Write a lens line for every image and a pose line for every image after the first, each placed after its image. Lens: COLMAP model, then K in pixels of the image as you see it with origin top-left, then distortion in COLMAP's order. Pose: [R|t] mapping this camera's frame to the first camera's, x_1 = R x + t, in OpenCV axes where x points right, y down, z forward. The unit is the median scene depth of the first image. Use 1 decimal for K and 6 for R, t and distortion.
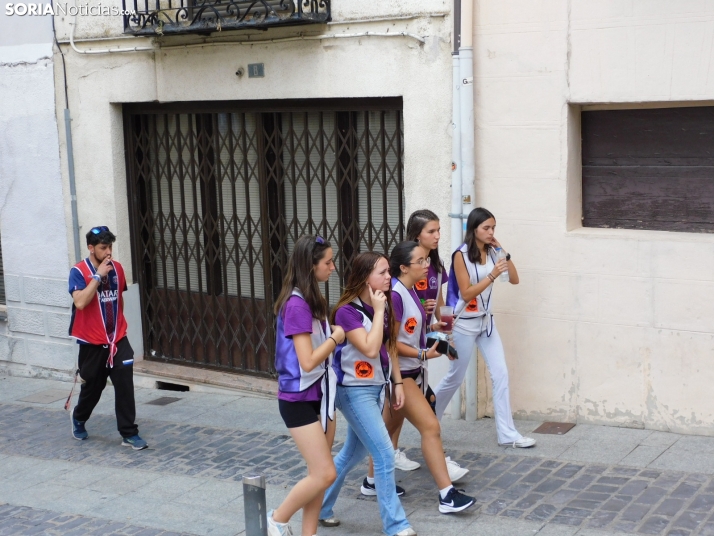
lens RADIAL K [[1100.3, 0, 357.0], [0, 1100.3, 268.0], [0, 0, 1]] dist [-0.001357, -0.003125]
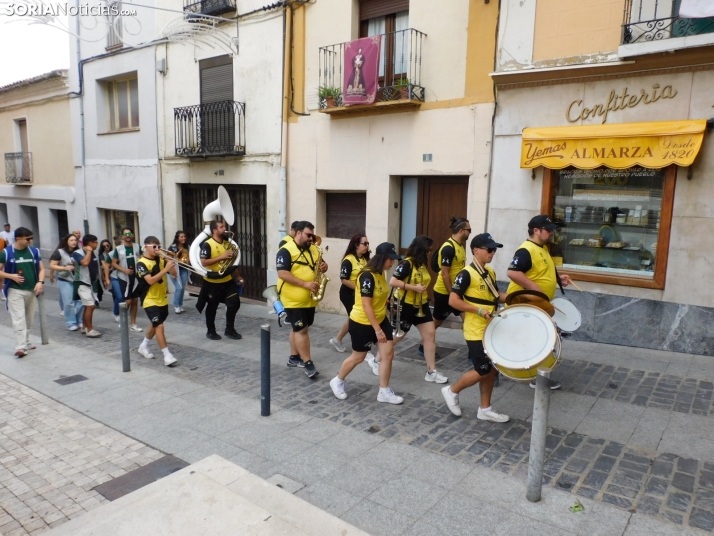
lens RADIAL K [[523.9, 0, 357.0], [0, 523.9, 268.0], [0, 0, 1]] dist [-0.001143, 0.000907]
pose [[0.995475, 0.054510, -0.077838, 0.352943], [-0.054737, 0.998501, -0.000777, 0.029810], [0.077678, 0.005034, 0.996966, -0.215629]]
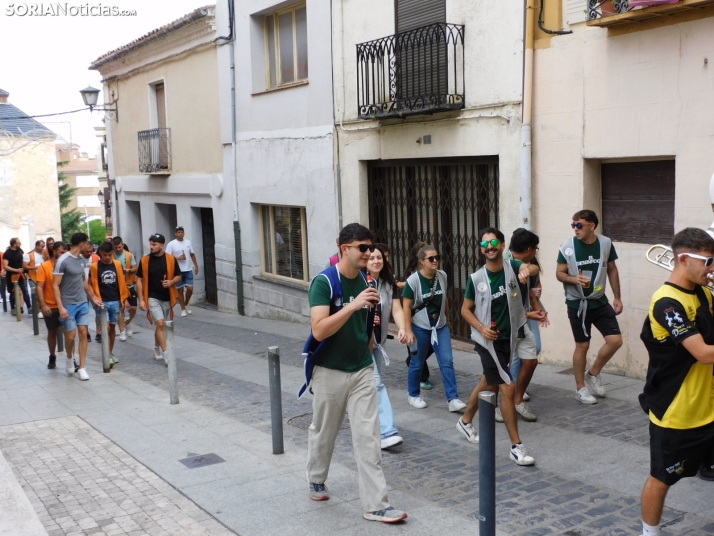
lens RADIAL K [[848.8, 0, 357.0], [0, 848.8, 268.0], [0, 0, 1]] dist [-0.004071, -0.002103]
pose [[0.909349, 0.045596, -0.413529, 0.356158], [-0.054913, 0.998434, -0.010667, 0.028737], [0.412395, 0.032408, 0.910428, -0.178138]]
